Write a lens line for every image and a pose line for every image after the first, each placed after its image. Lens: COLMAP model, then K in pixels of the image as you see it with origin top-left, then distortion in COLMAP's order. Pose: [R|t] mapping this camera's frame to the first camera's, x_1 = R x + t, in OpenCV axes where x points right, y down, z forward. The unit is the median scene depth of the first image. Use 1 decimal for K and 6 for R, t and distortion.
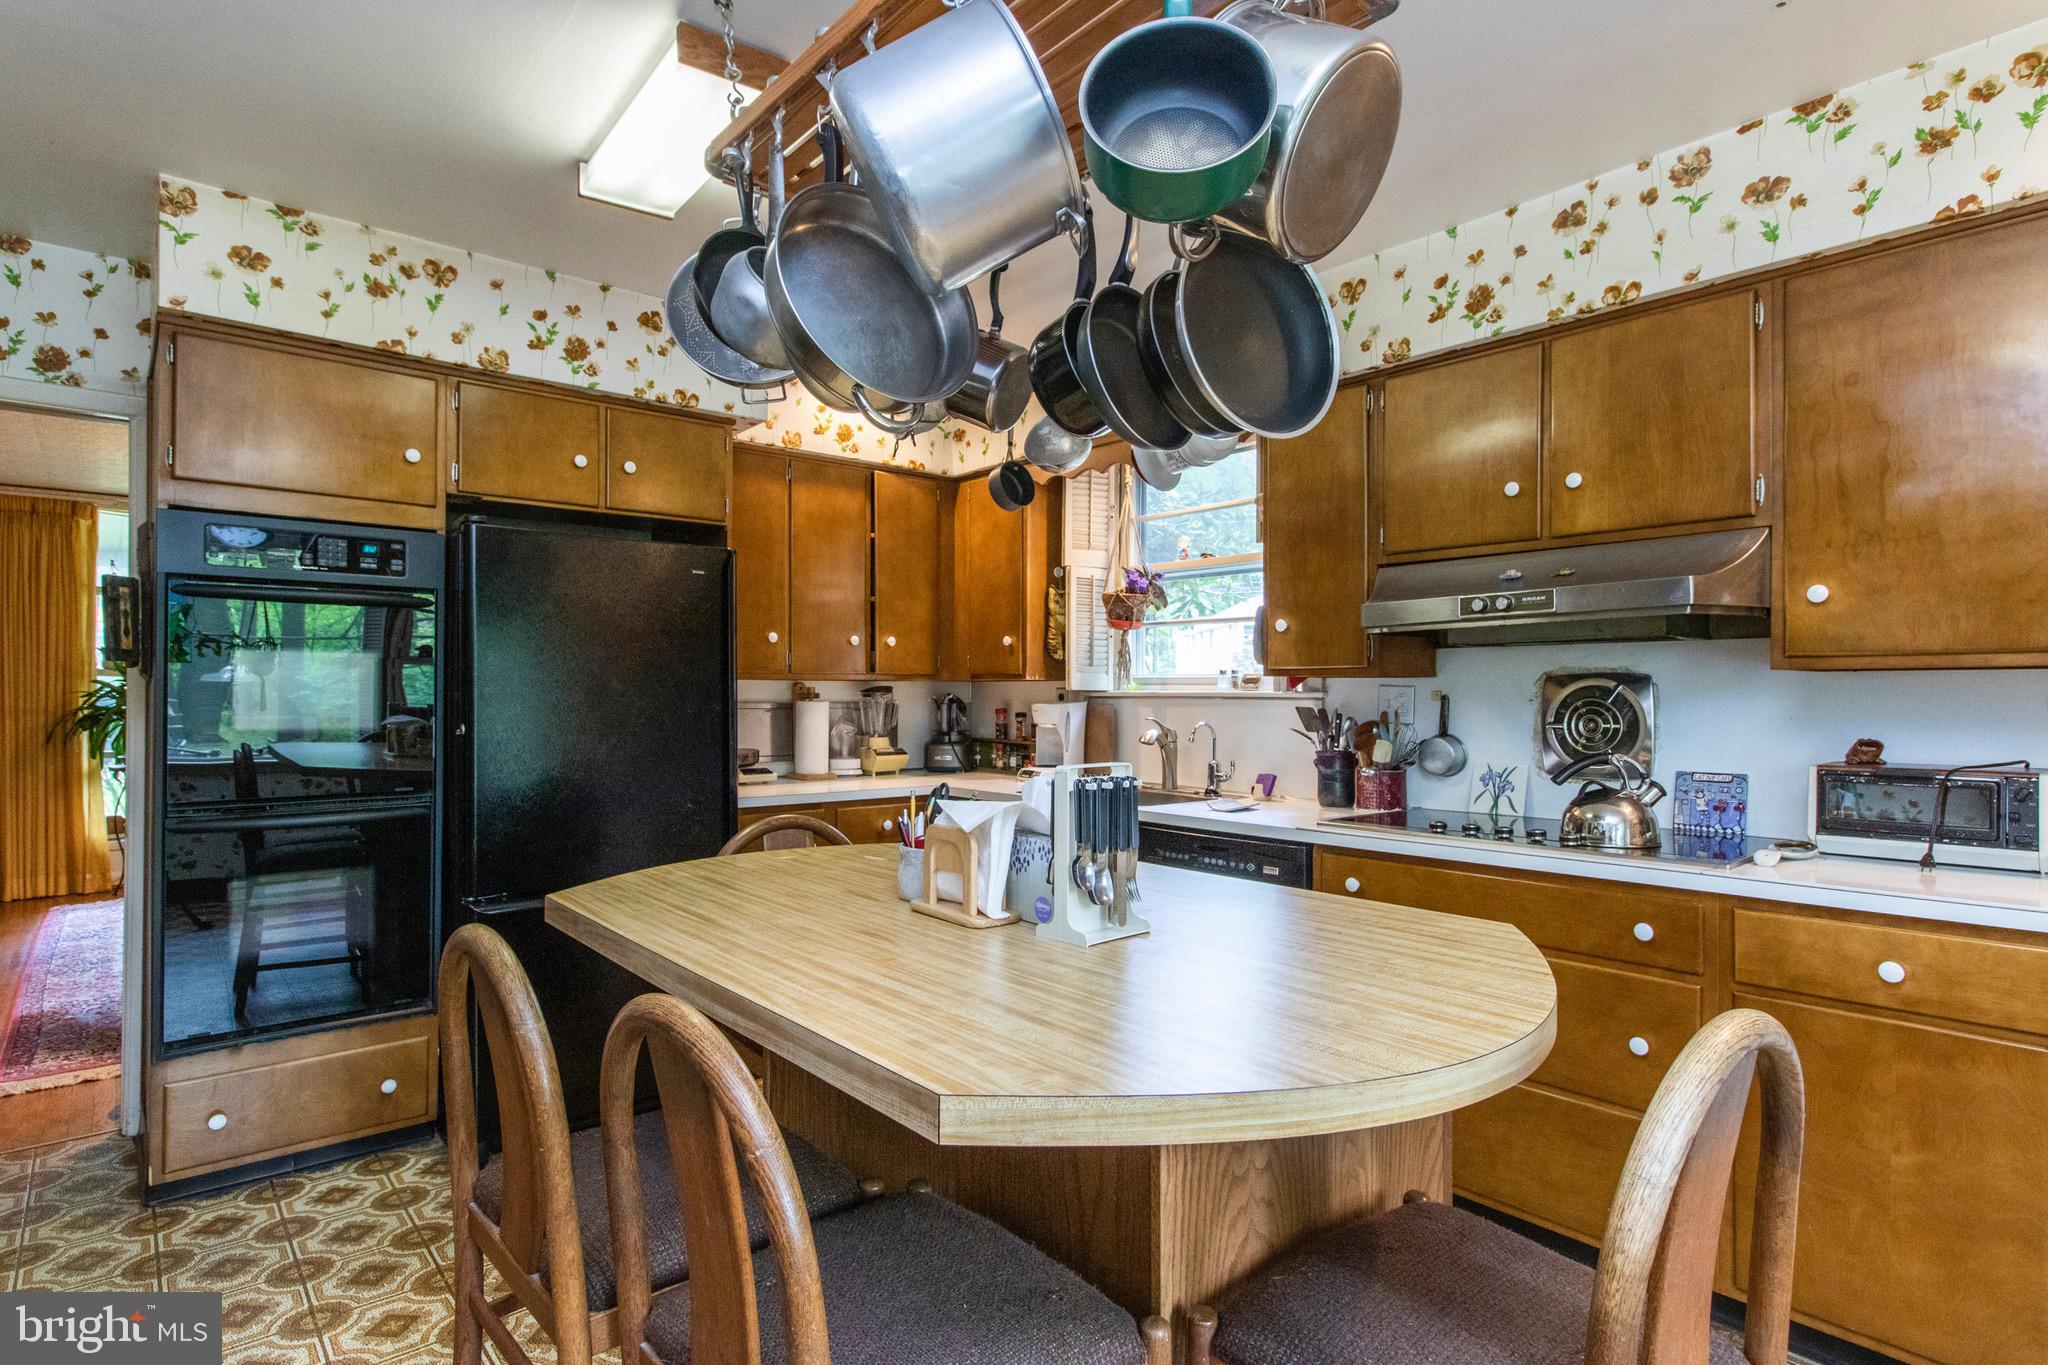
lens RADIAL K [[1056.4, 0, 1024.0], [0, 1056.4, 682.5], [0, 0, 1]] dist [0.000517, 0.000318]
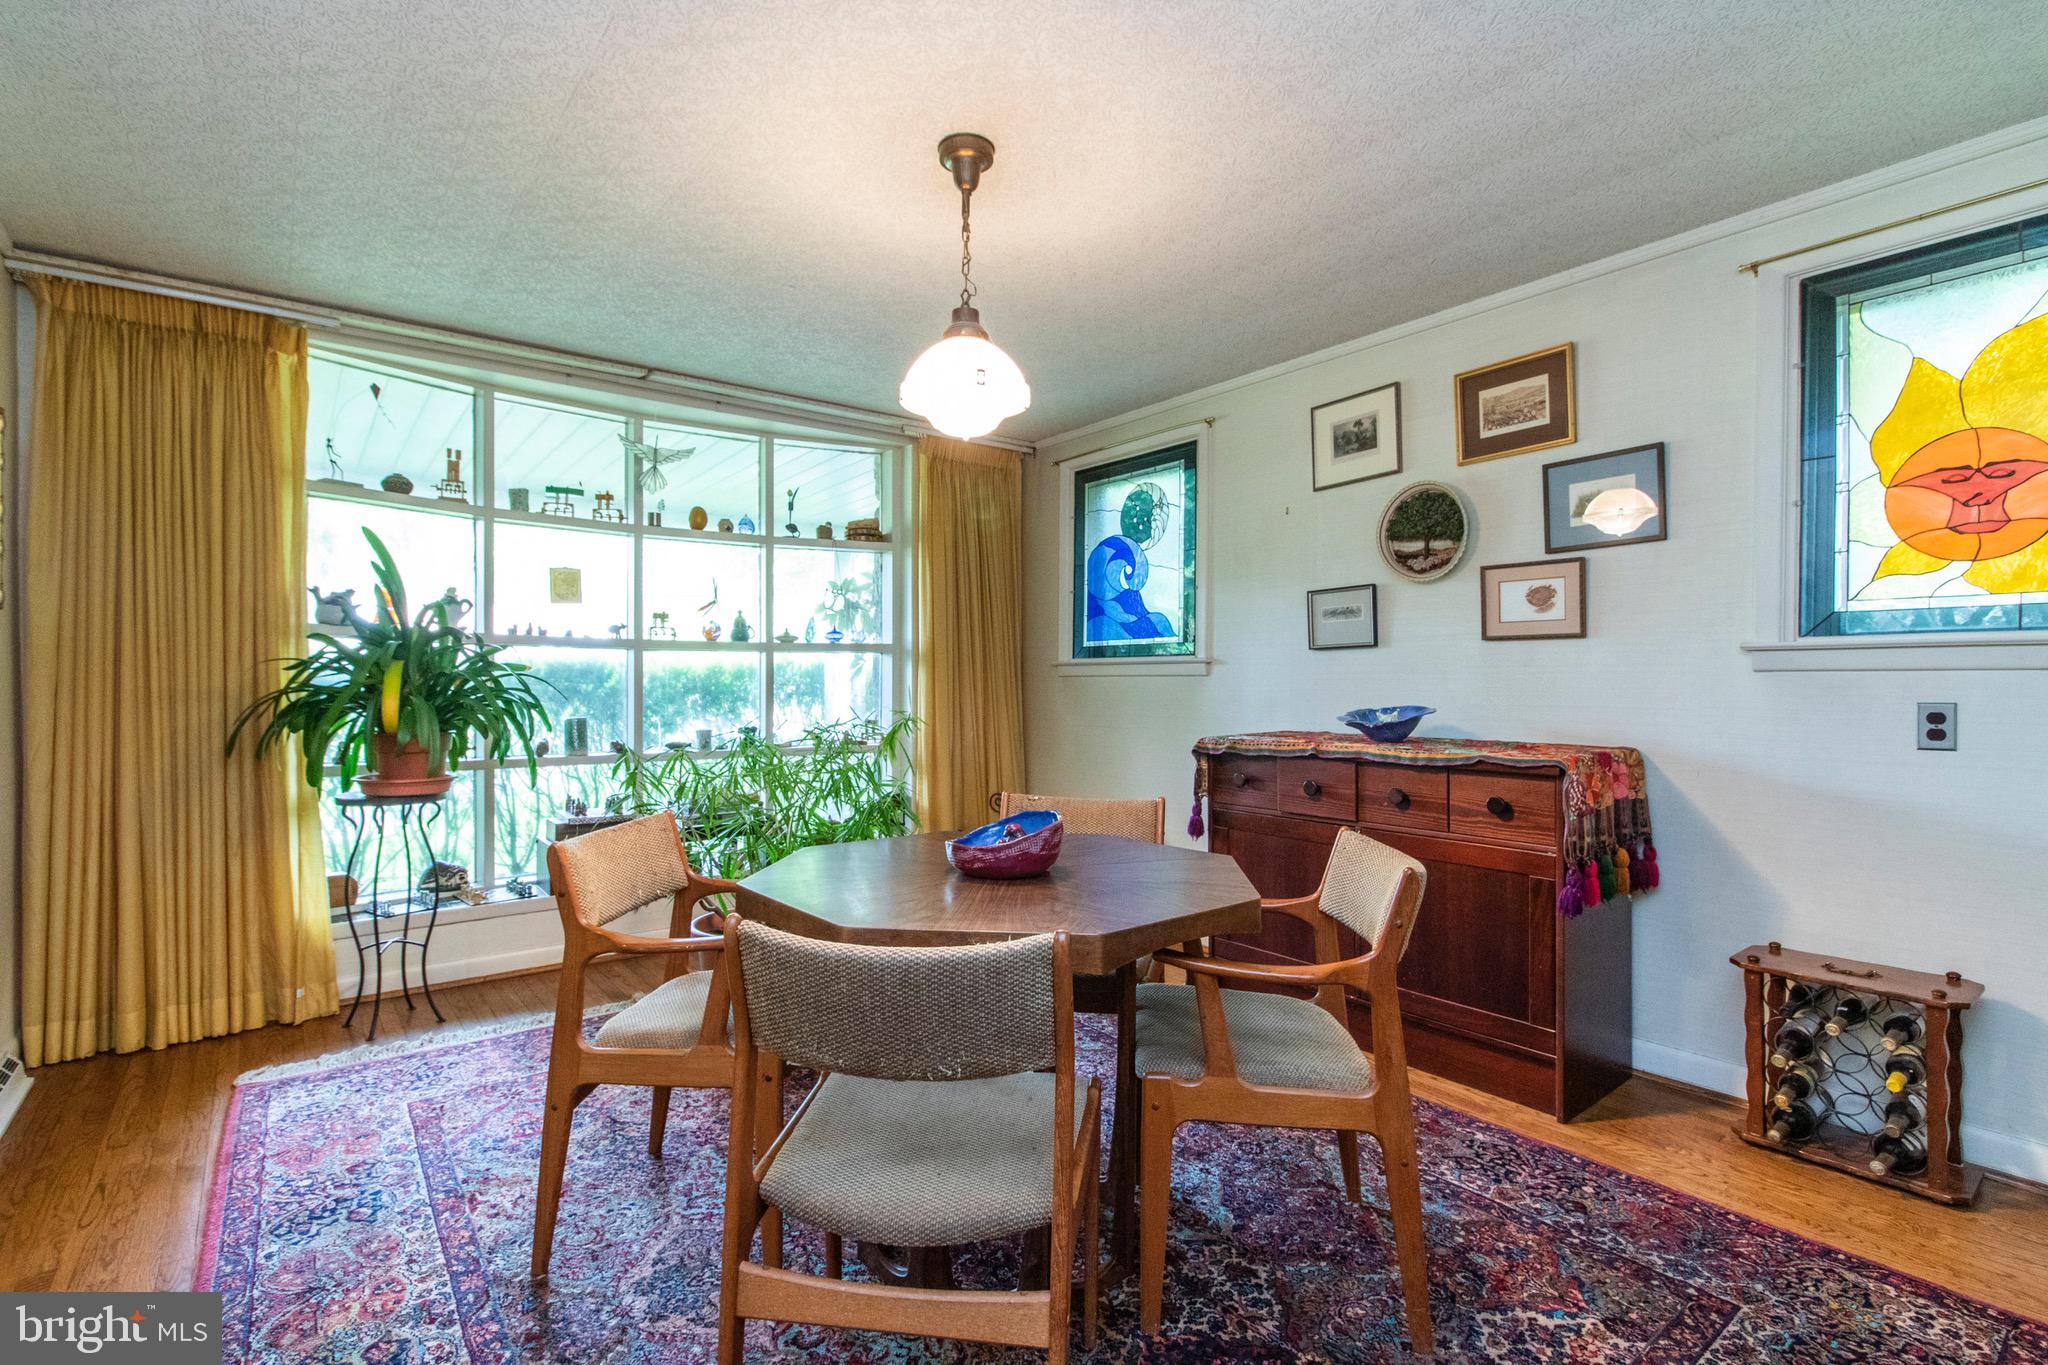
lens RADIAL K [[949.8, 0, 1024.0], [0, 949.8, 682.5], [0, 0, 1]] dist [-0.000506, 0.000609]
pose [[0.998587, -0.001182, -0.053124, -0.484909], [0.001785, 0.999934, 0.011306, 0.015470], [0.053108, -0.011385, 0.998524, 0.530431]]
